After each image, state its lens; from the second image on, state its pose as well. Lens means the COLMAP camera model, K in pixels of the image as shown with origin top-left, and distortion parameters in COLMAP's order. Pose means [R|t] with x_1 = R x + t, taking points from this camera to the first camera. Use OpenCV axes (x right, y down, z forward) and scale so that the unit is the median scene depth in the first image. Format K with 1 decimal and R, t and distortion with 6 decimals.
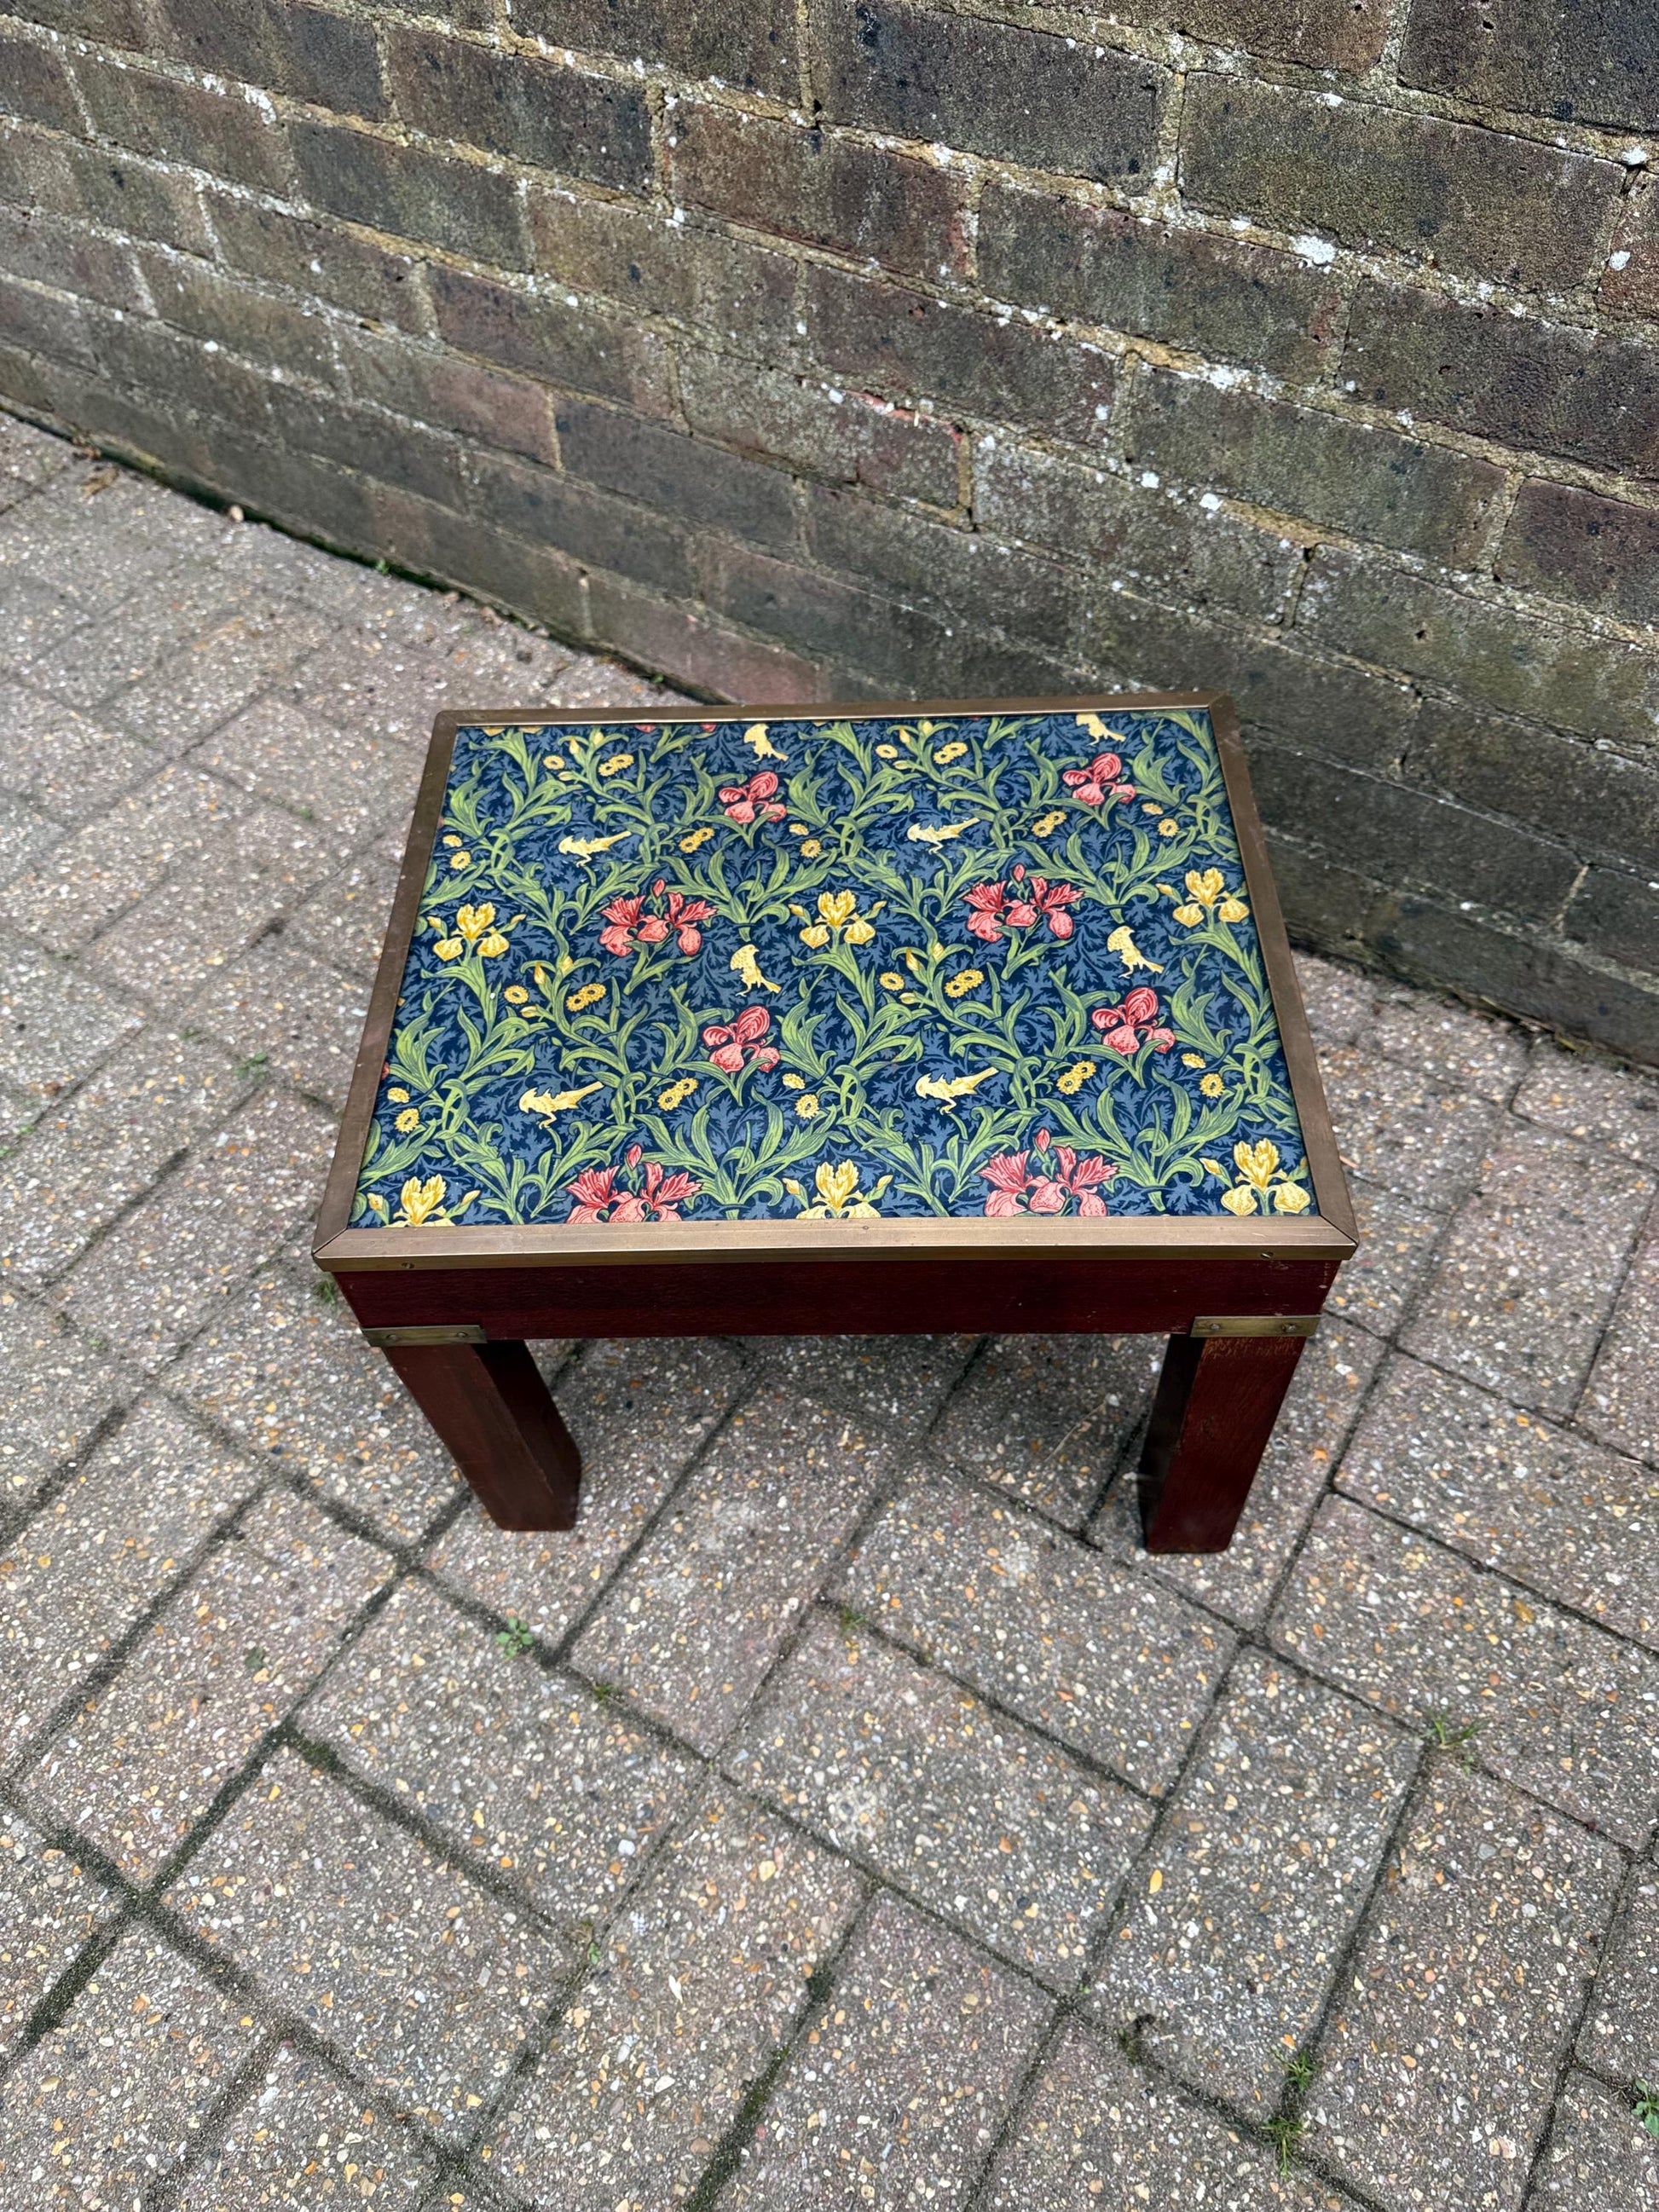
lens RADIAL K [[1589.9, 0, 826.3], [0, 1589.9, 1115.2], [0, 0, 1]] dist [-0.003540, -0.006132]
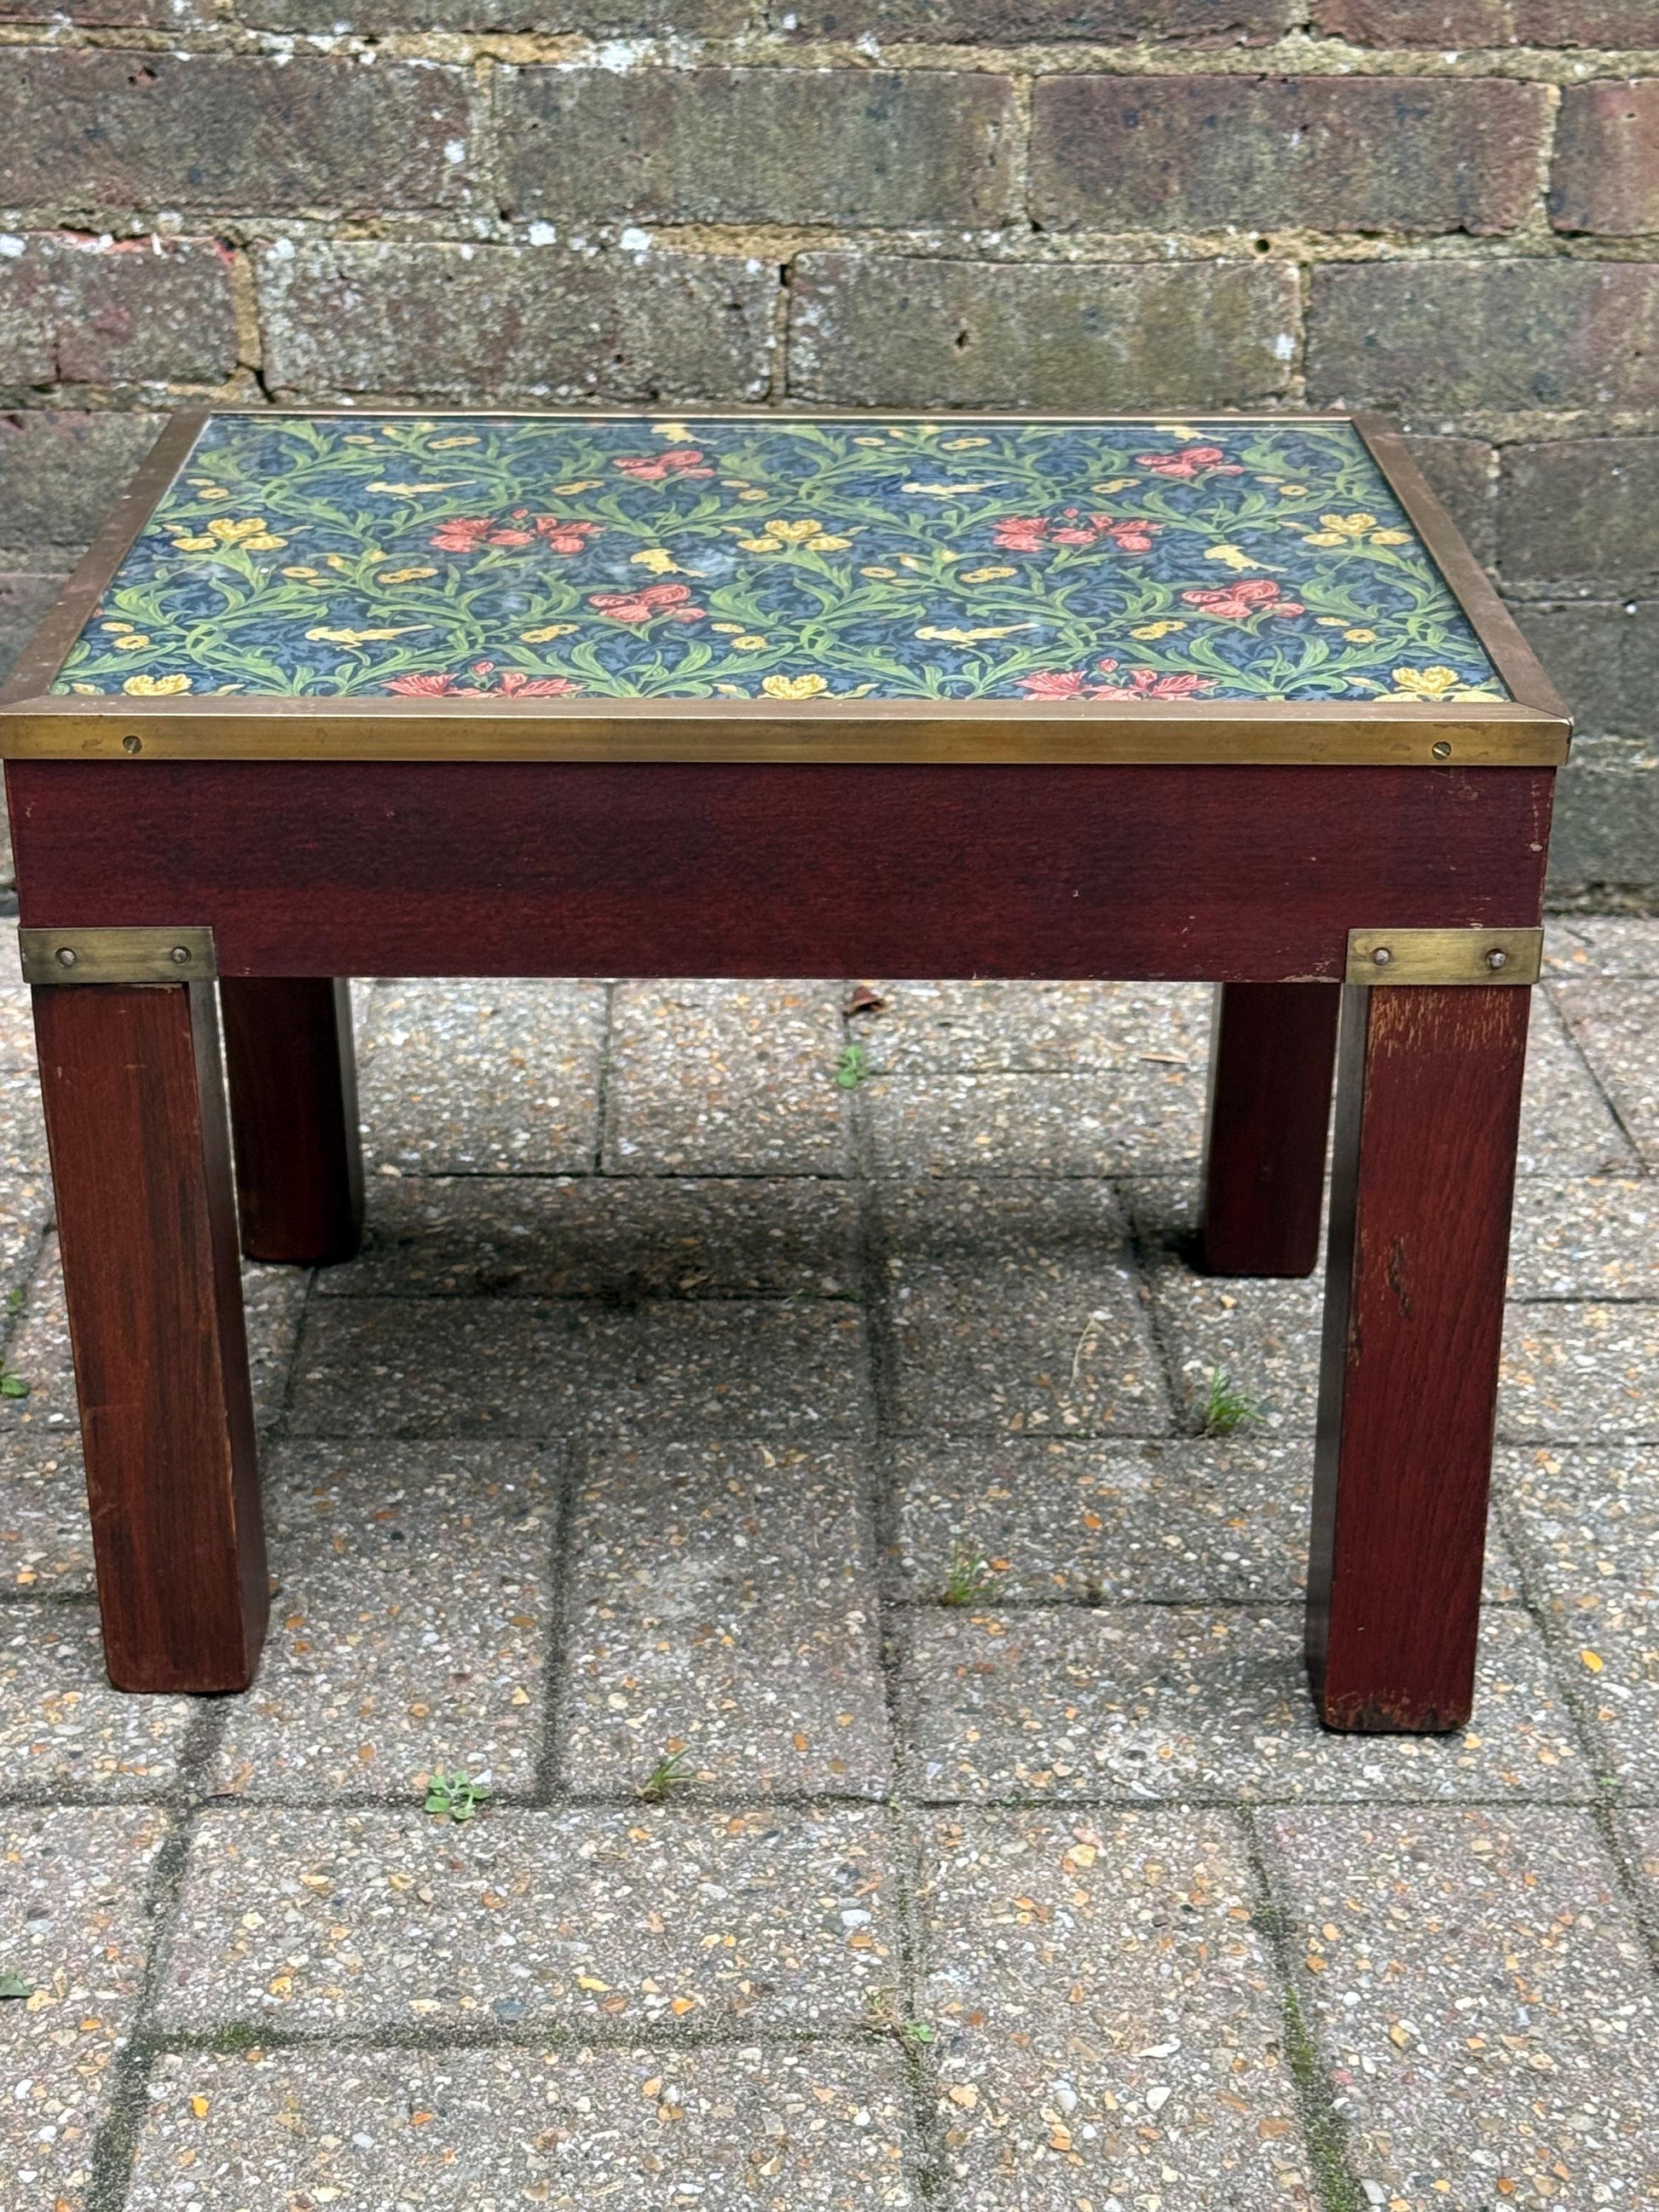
lens RADIAL K [[3652.9, 0, 812.6], [0, 3652.9, 1117.4], [0, 0, 1]] dist [0.184852, -0.342205]
pose [[0.832209, -0.193974, 0.519425, -0.701531], [0.421947, 0.829313, -0.366334, 0.649438], [-0.359707, 0.524036, 0.772009, -0.118695]]
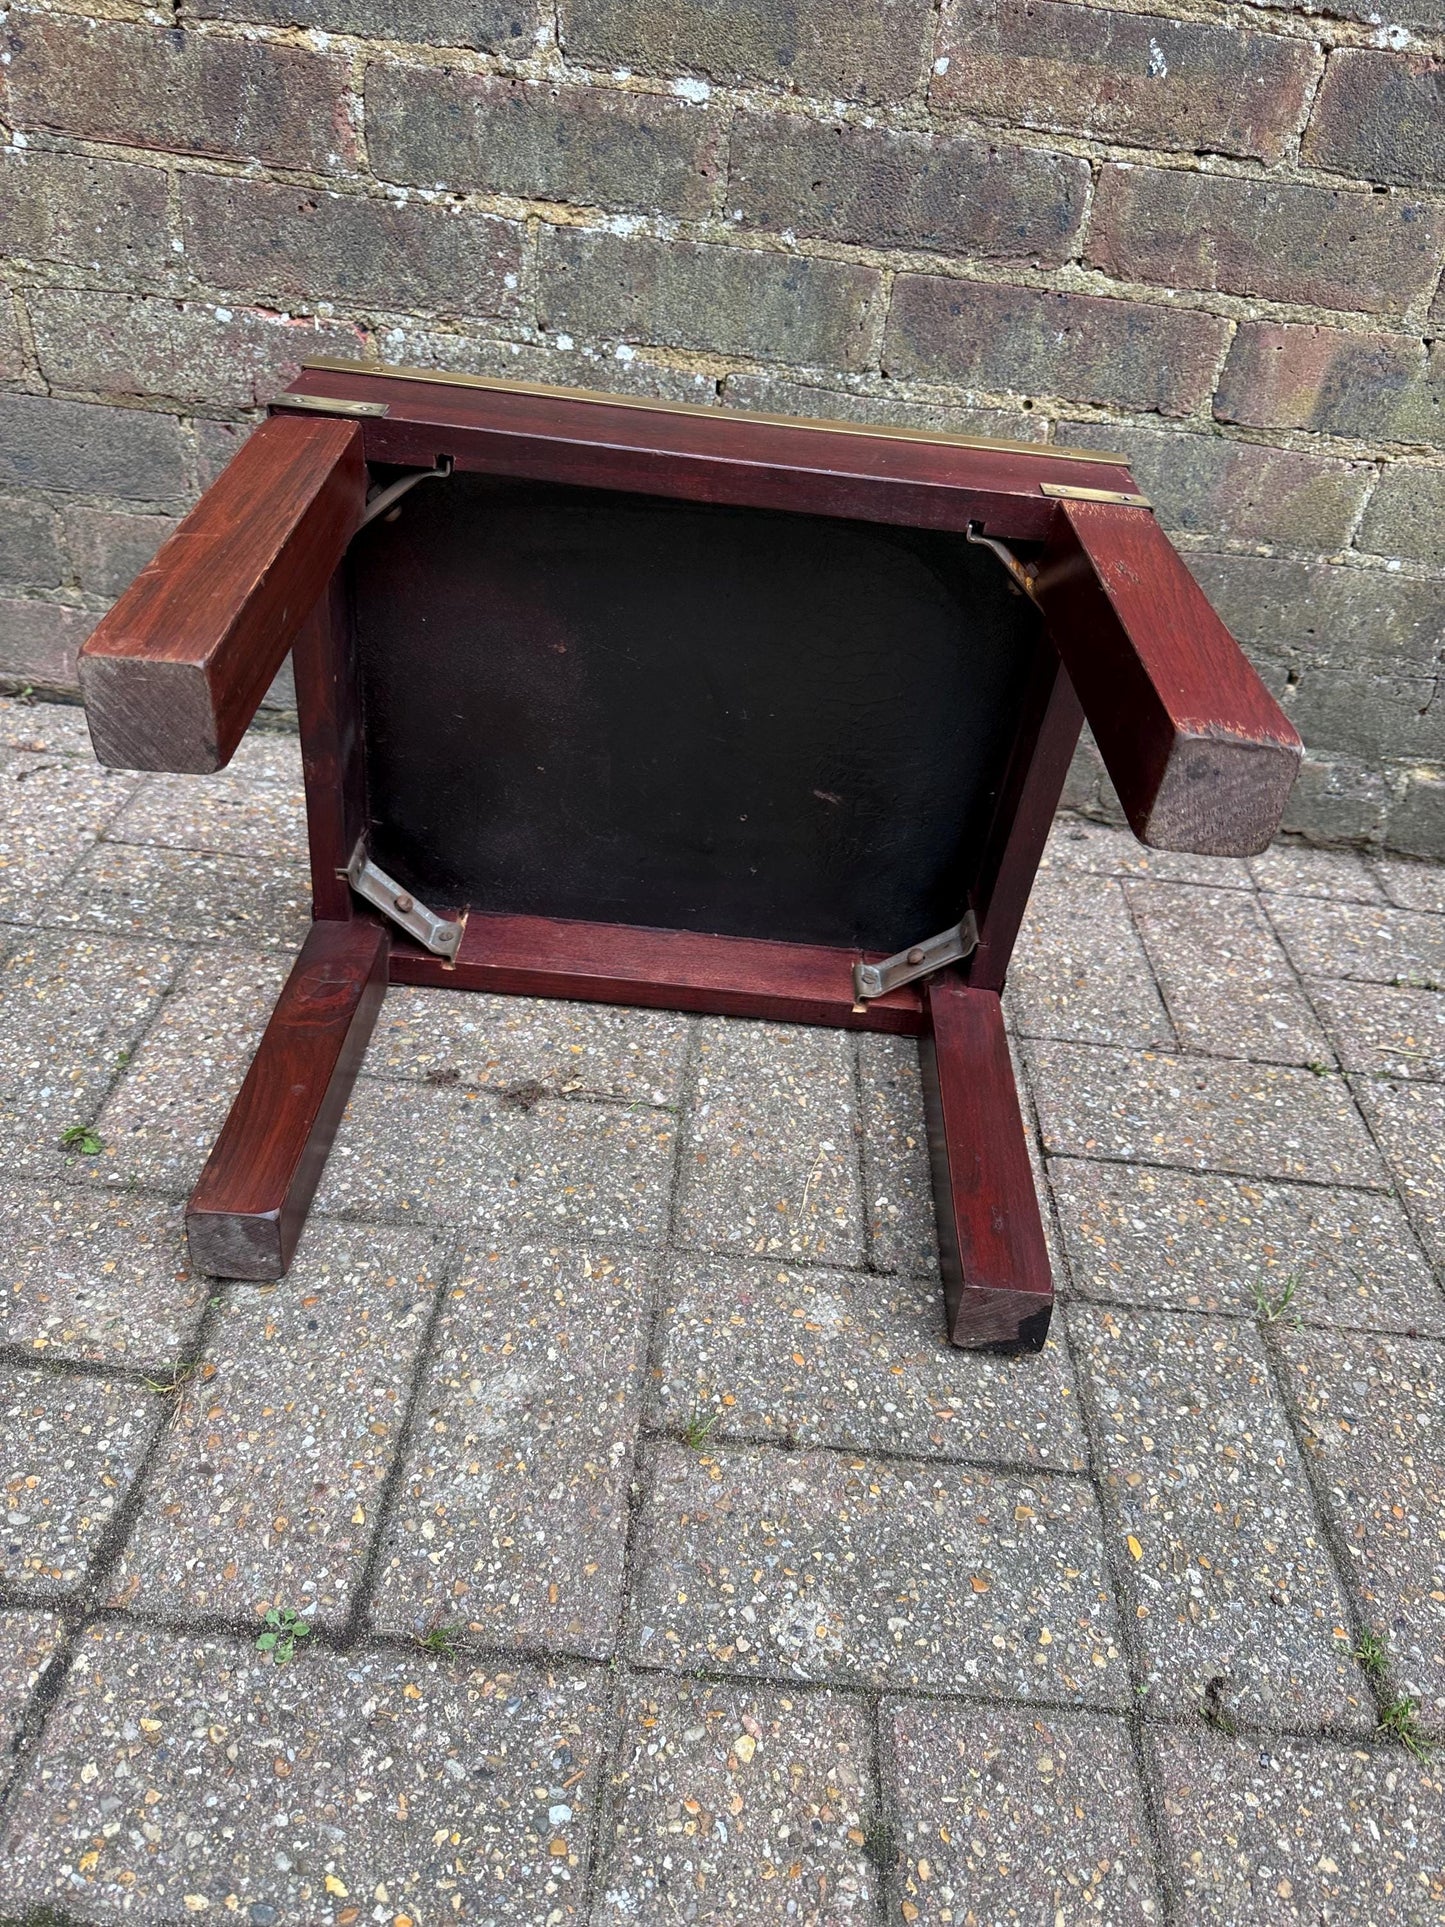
lens RADIAL K [[1385.9, 0, 727.2], [0, 1385.9, 959.7], [0, 0, 1]] dist [-0.002223, -0.006349]
pose [[0.860110, -0.199814, 0.469346, -0.257946], [0.317391, 0.929925, -0.185746, 0.229455], [-0.399342, 0.308728, 0.863257, 0.299579]]
